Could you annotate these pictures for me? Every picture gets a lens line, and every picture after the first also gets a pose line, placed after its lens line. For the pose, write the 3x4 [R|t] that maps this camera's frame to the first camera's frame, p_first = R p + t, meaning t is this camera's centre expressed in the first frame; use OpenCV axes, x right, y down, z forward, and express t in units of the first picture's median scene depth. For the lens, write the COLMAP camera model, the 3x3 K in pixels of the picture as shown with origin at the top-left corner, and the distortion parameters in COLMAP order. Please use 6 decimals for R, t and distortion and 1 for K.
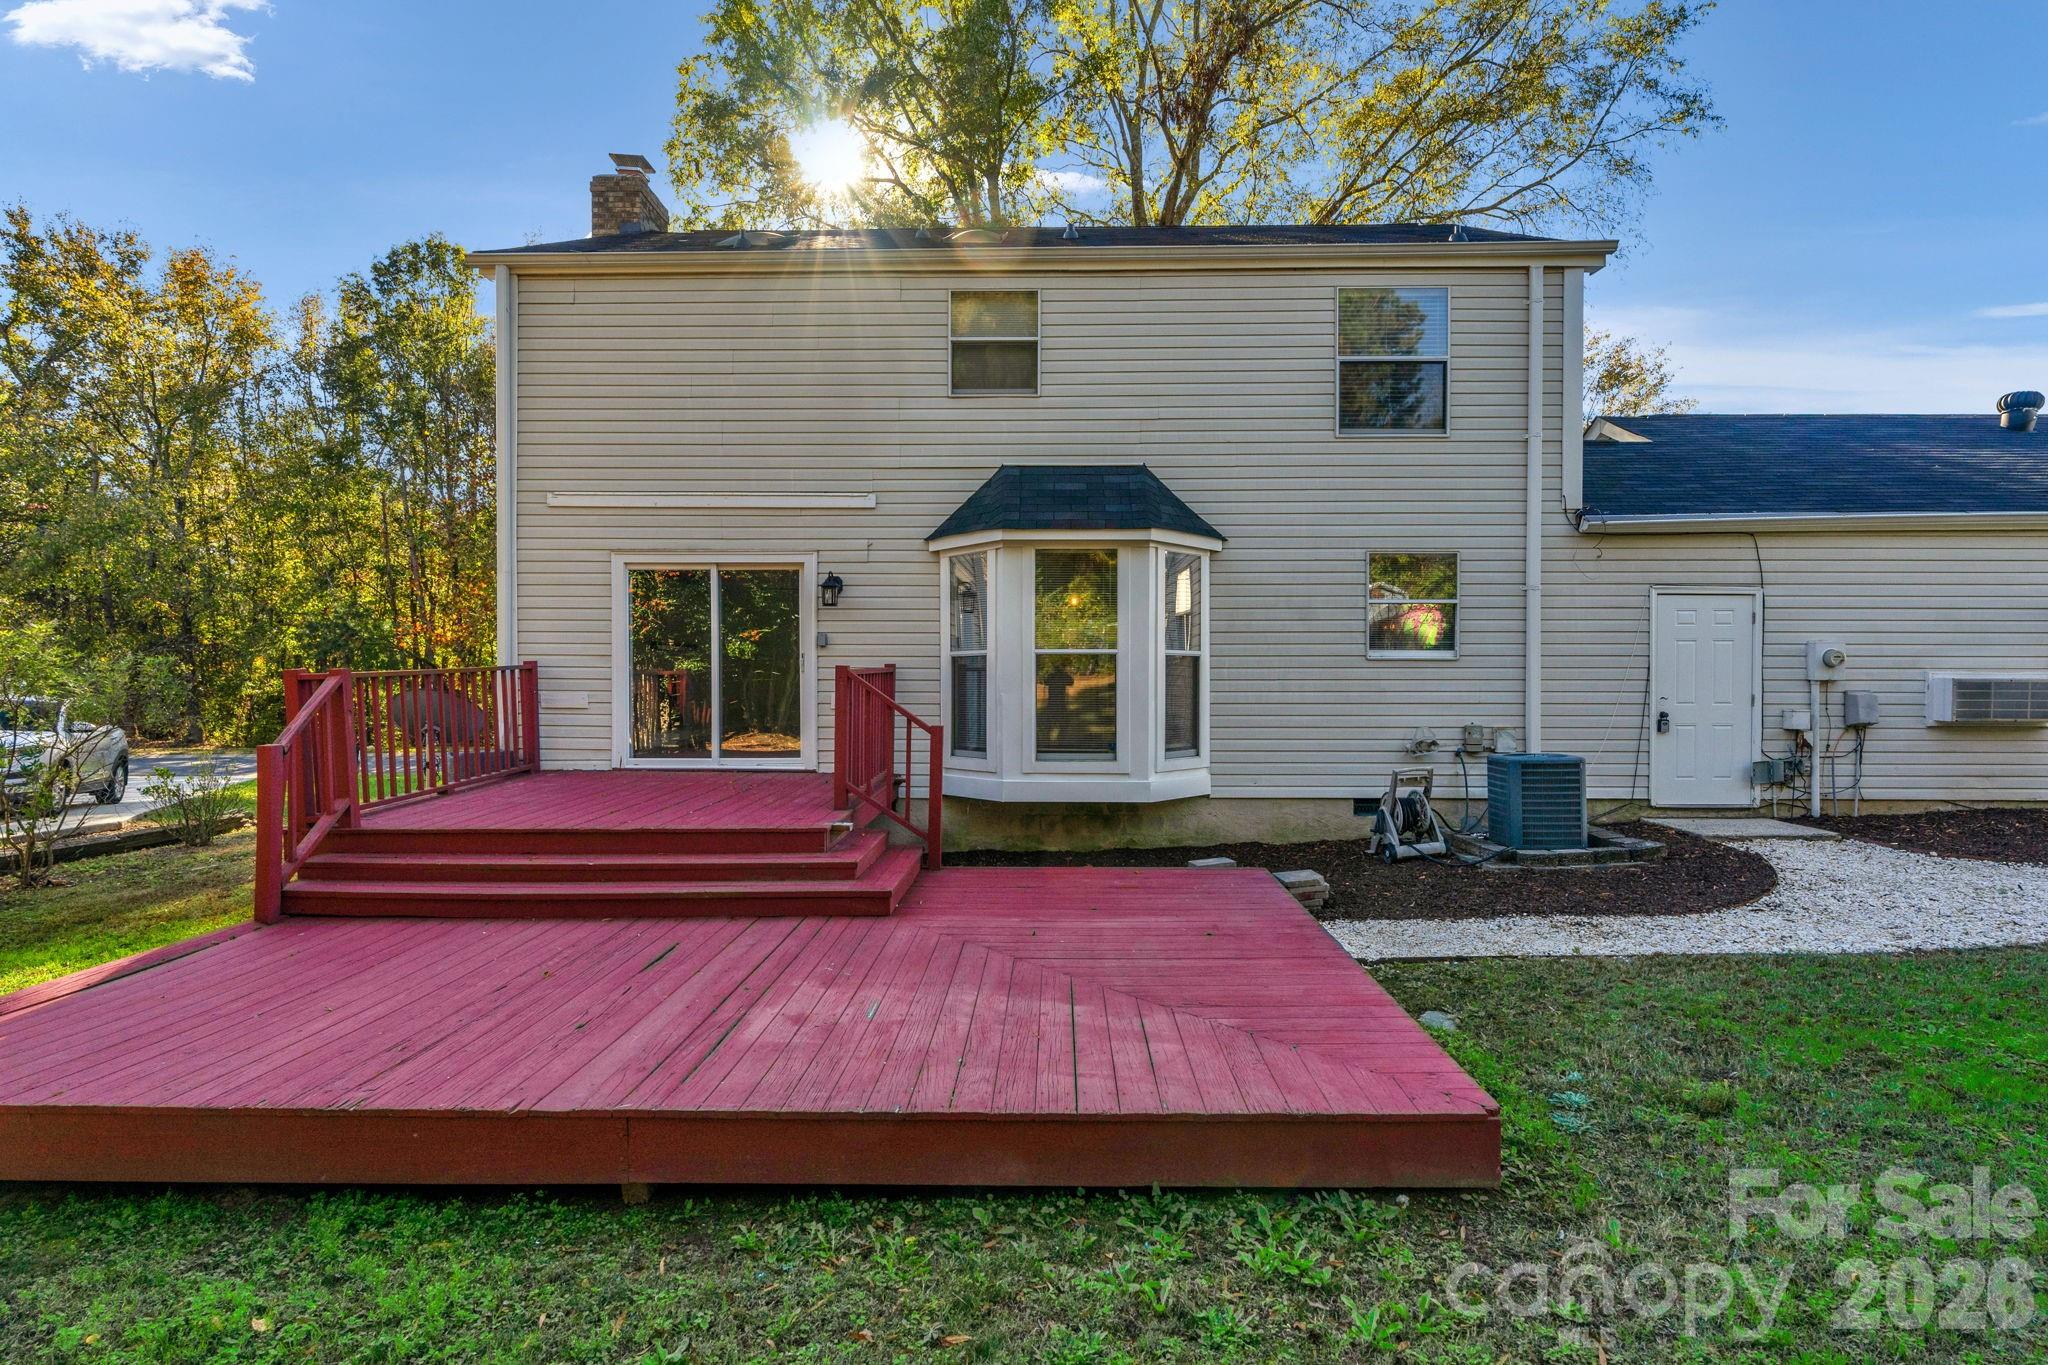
lens RADIAL K [[981.2, 0, 1042.9], [0, 981.2, 680.4], [0, 0, 1]] dist [-0.005669, 0.000058]
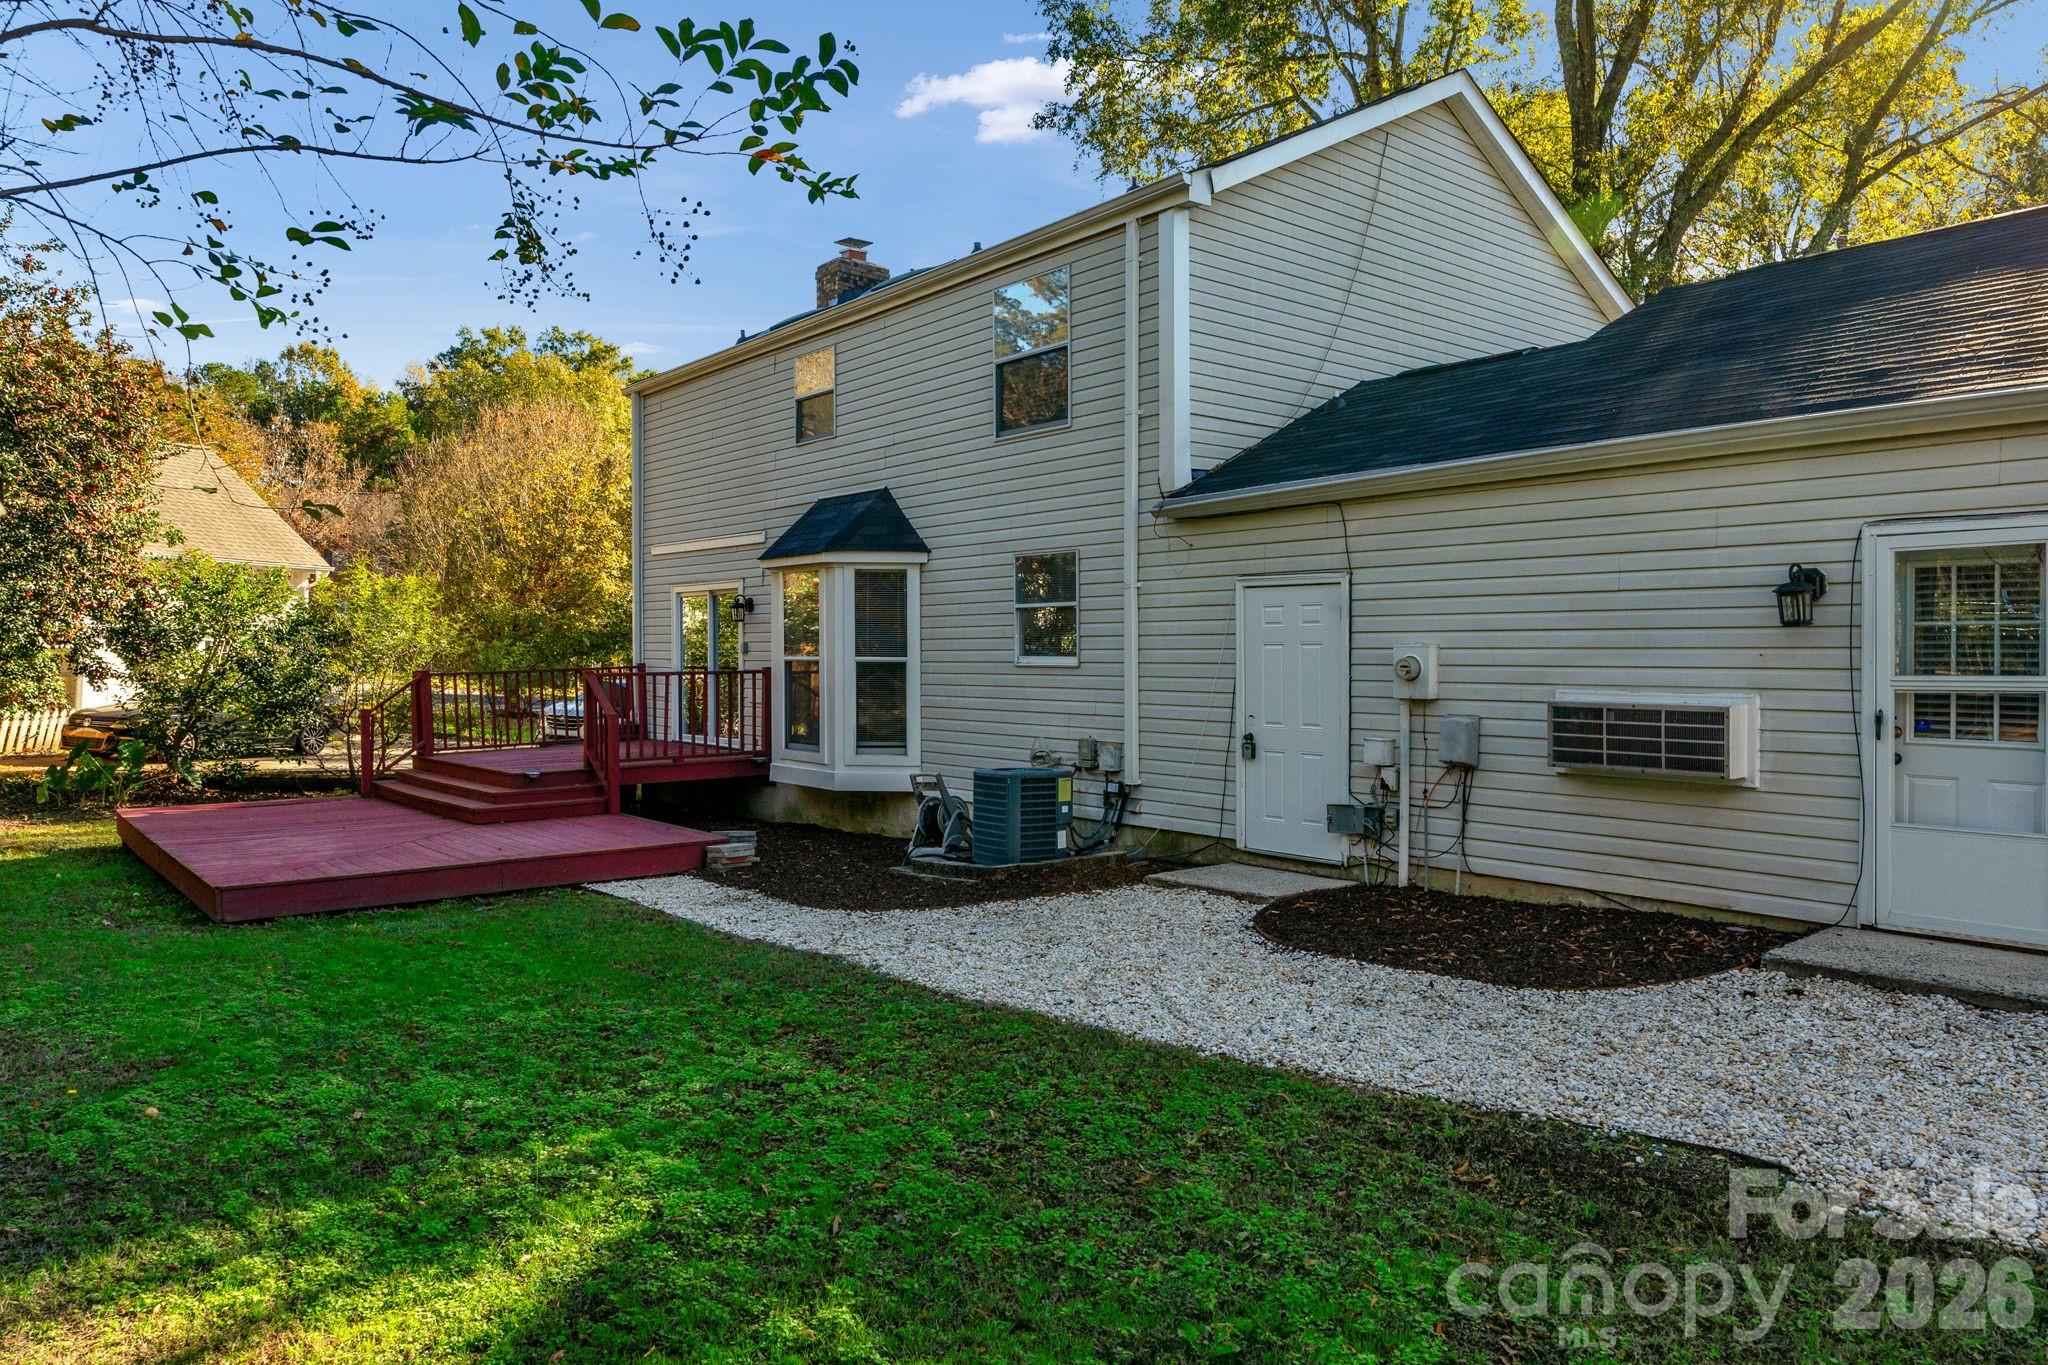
lens RADIAL K [[1369.5, 0, 1024.0], [0, 1369.5, 682.5], [0, 0, 1]] dist [0.004064, 0.004301]
pose [[0.641040, 0.015038, -0.767360, 1.384580], [-0.013065, 0.999877, 0.008681, -0.017052], [0.767396, 0.004461, 0.641158, 0.135160]]
